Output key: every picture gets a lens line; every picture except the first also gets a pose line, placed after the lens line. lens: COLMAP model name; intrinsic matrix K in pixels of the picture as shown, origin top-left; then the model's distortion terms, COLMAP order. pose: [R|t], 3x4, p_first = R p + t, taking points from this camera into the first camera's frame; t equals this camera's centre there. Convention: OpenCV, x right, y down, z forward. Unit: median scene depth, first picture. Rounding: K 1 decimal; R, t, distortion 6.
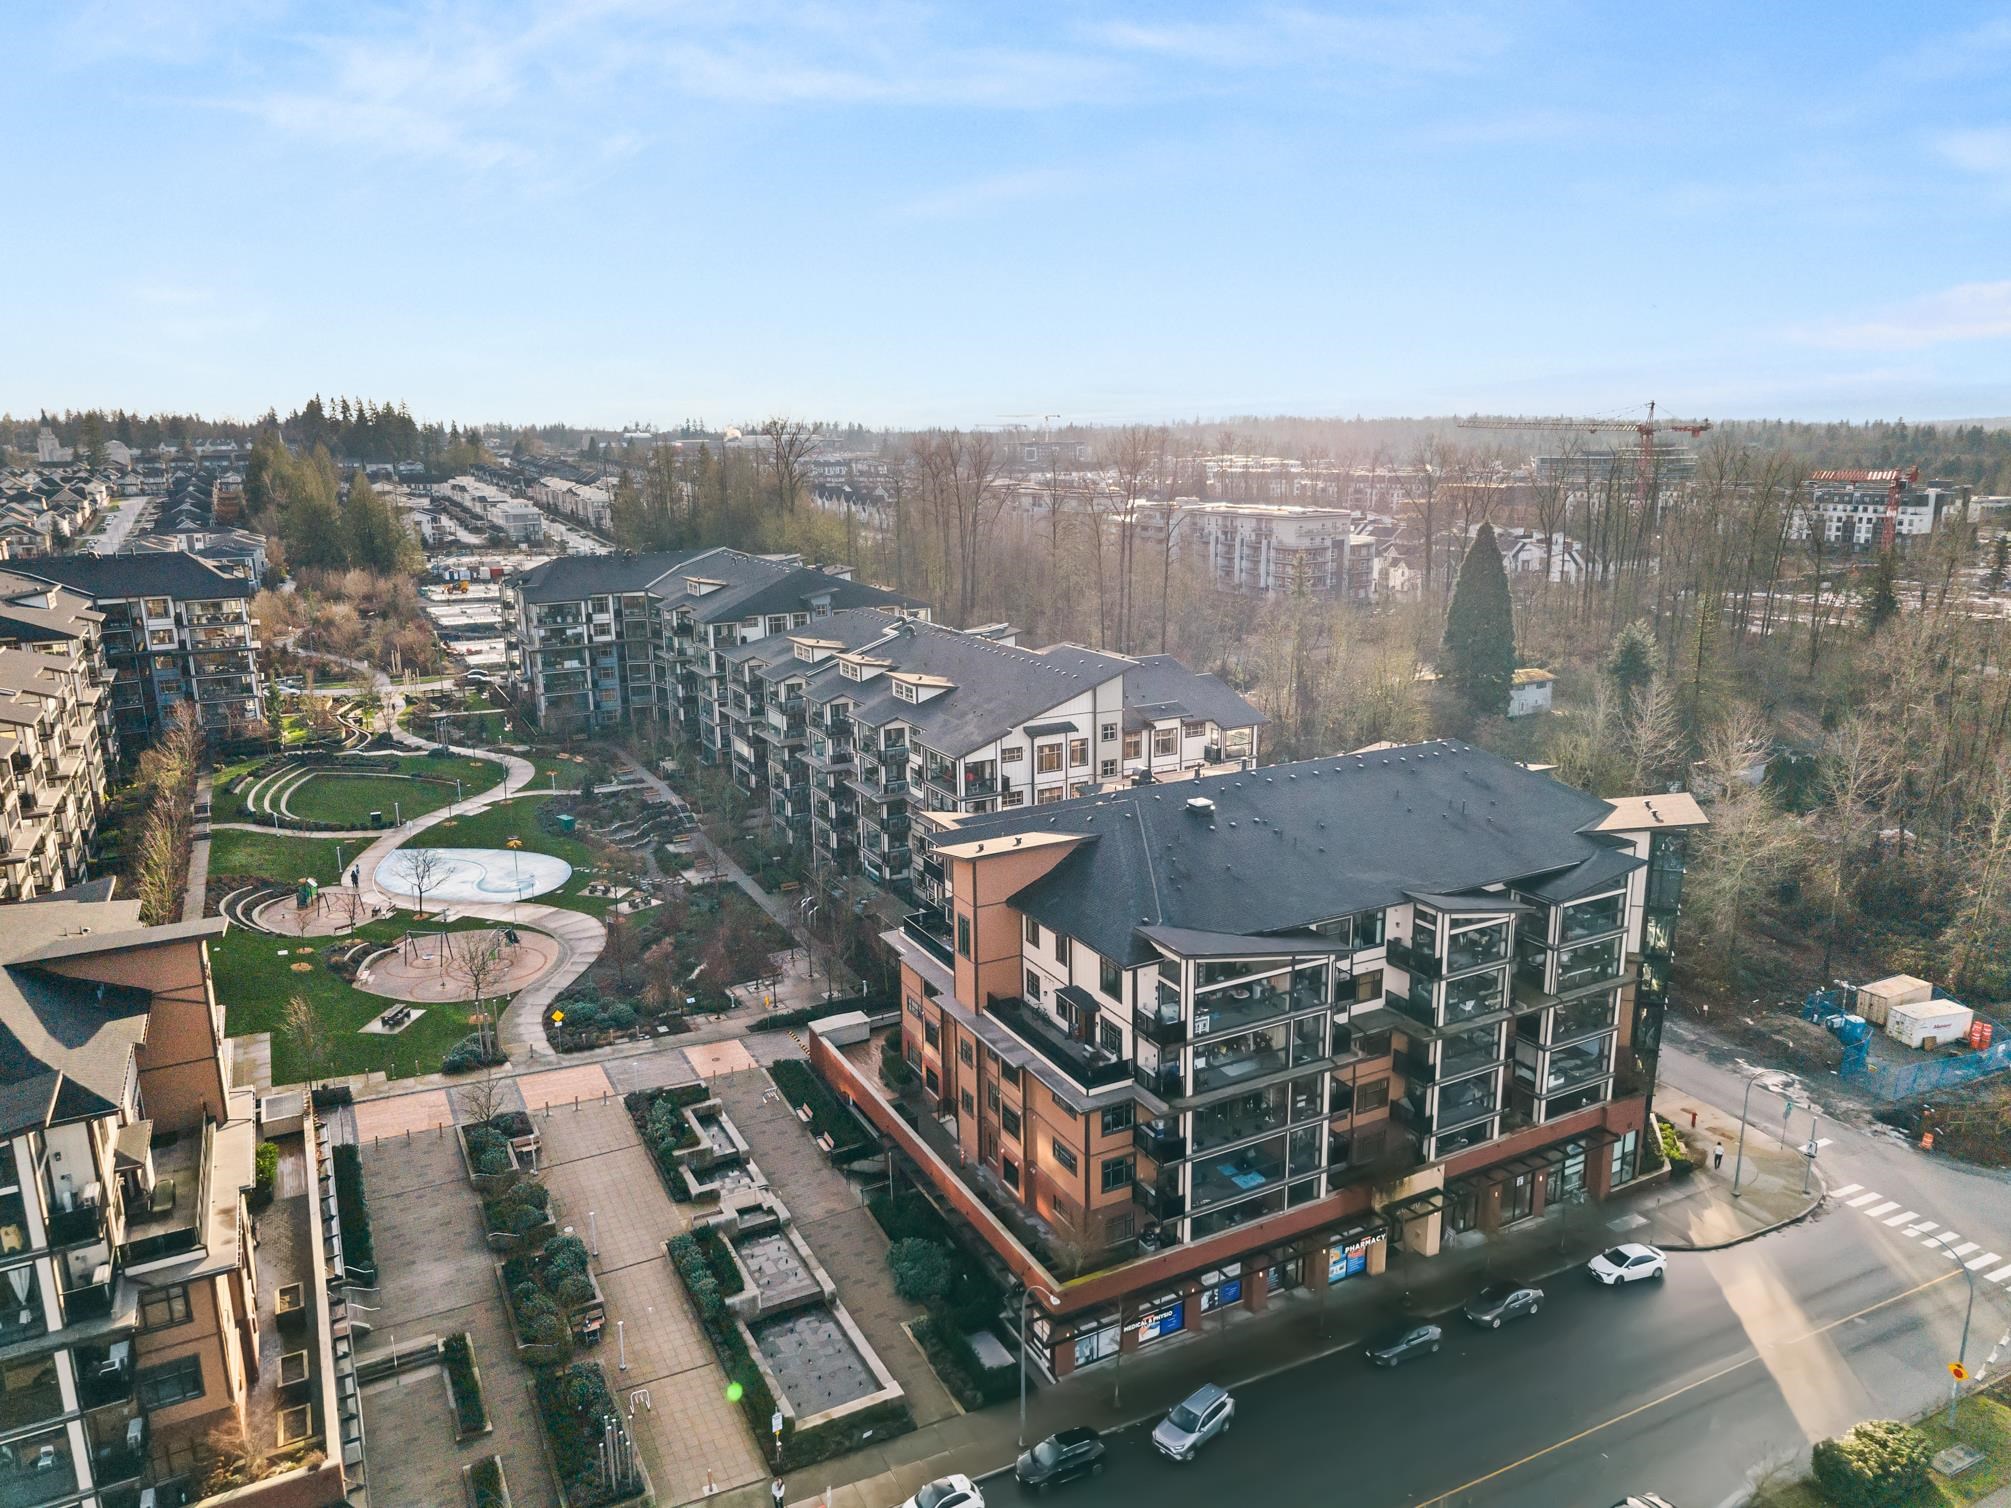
lens RADIAL K [[1367.9, 0, 999.9], [0, 1367.9, 740.9], [0, 0, 1]] dist [0.021875, -0.013944]
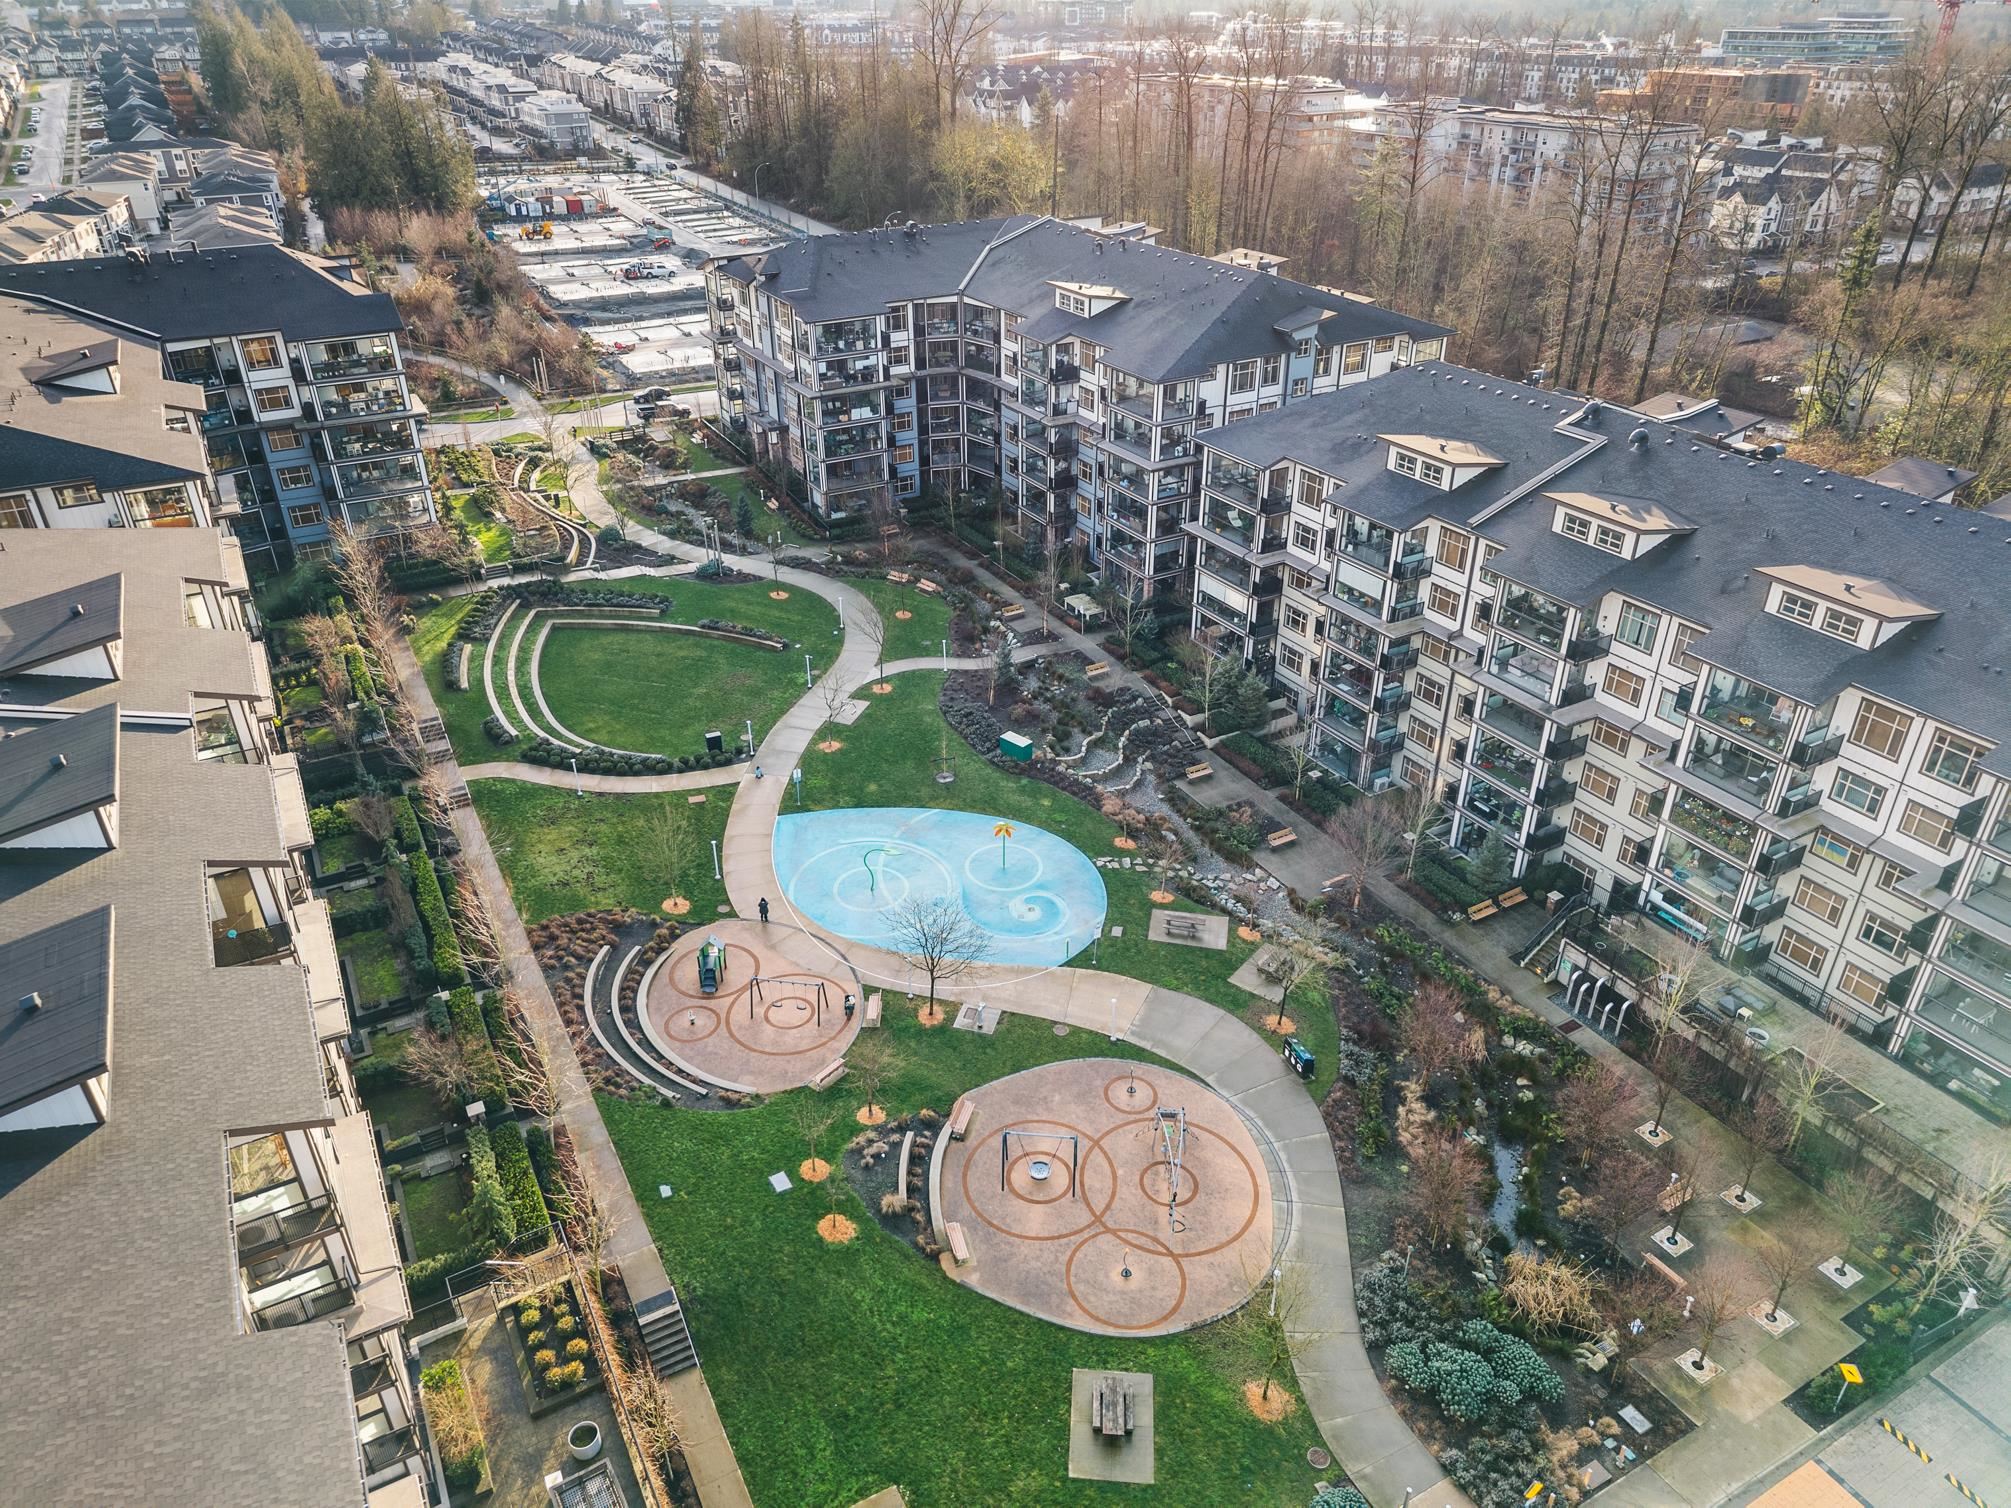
lens RADIAL K [[1367.9, 0, 1017.6], [0, 1367.9, 759.2], [0, 0, 1]] dist [0.021875, -0.013944]
pose [[0.999831, -0.005228, 0.017618, -0.249284], [-0.000051, 0.957896, 0.287116, -0.086647], [-0.018378, -0.287069, 0.957734, 0.306589]]
